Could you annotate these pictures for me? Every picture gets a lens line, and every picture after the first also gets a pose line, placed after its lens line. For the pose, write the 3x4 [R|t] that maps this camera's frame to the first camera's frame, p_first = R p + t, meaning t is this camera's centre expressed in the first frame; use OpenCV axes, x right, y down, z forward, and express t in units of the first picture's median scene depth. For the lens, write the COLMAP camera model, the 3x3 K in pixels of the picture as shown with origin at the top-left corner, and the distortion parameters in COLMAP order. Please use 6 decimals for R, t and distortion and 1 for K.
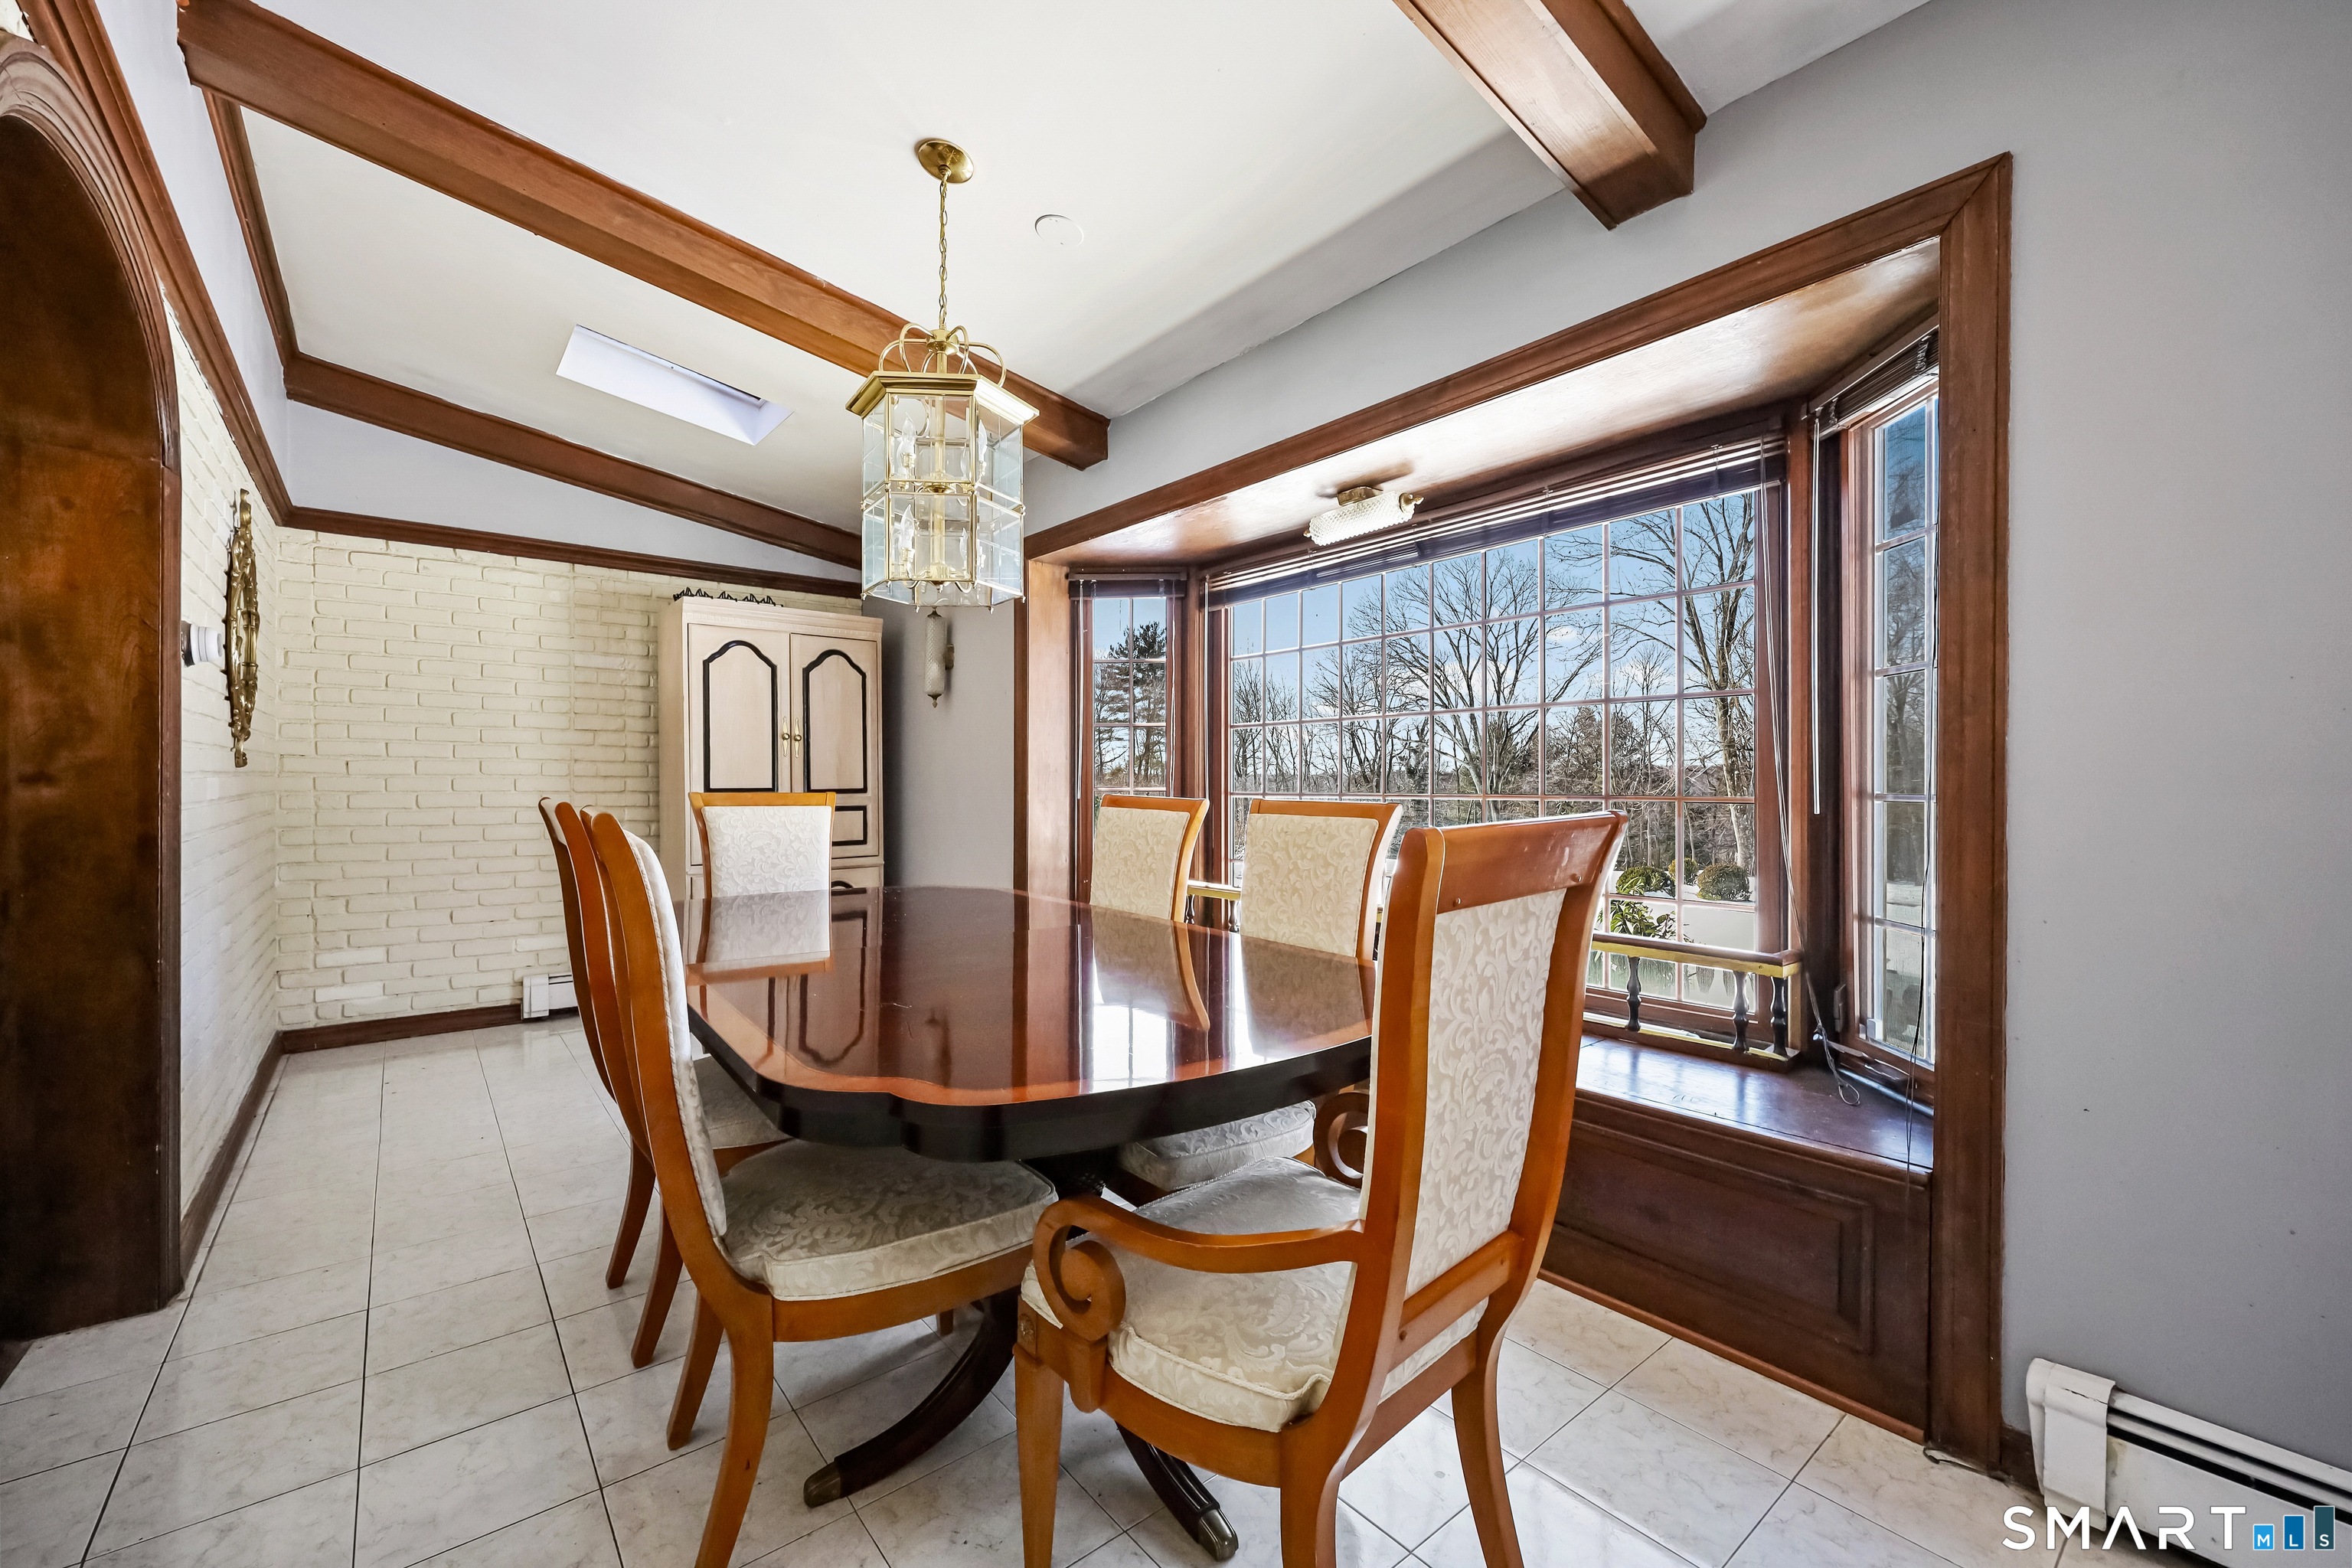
lens RADIAL K [[958.2, 0, 1178.5], [0, 958.2, 790.2], [0, 0, 1]] dist [0.002293, -0.000864]
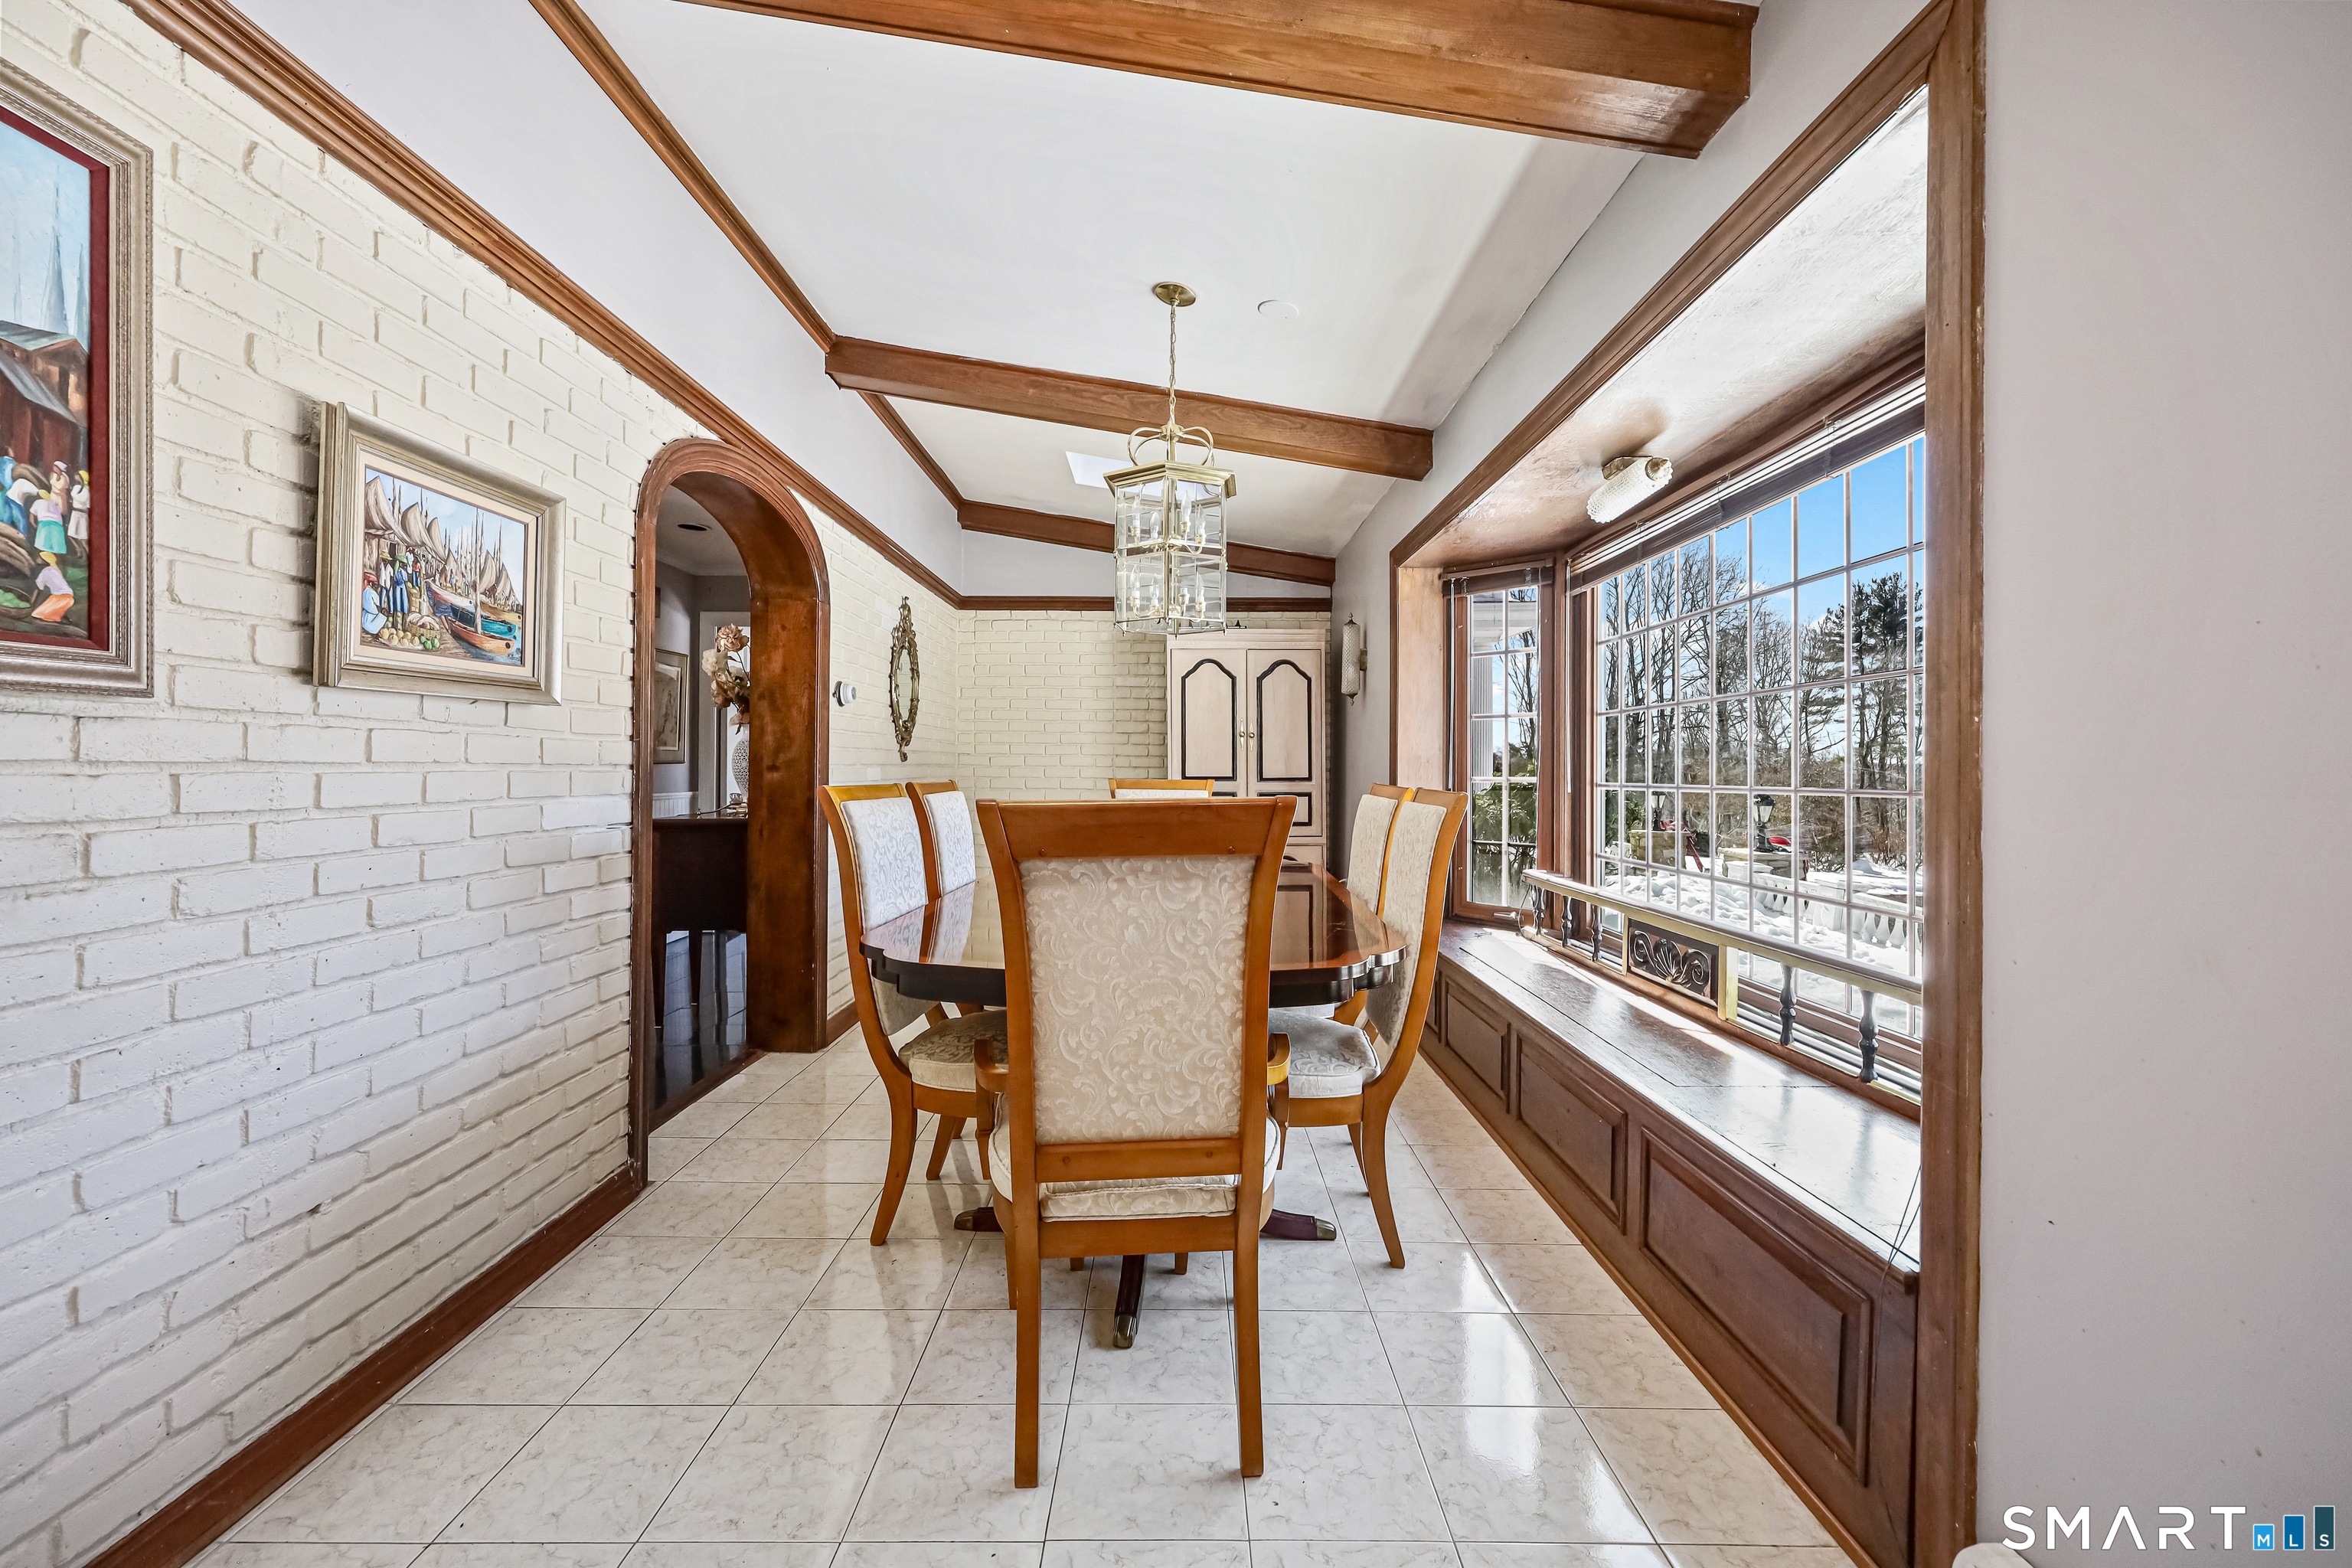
lens RADIAL K [[958.2, 0, 1165.5], [0, 958.2, 773.0], [0, 0, 1]] dist [0.002293, -0.000864]
pose [[0.768502, 0.004107, -0.639834, 0.326028], [-0.009298, 0.999945, -0.004750, -0.000073], [0.639780, 0.009600, 0.768498, -0.000489]]
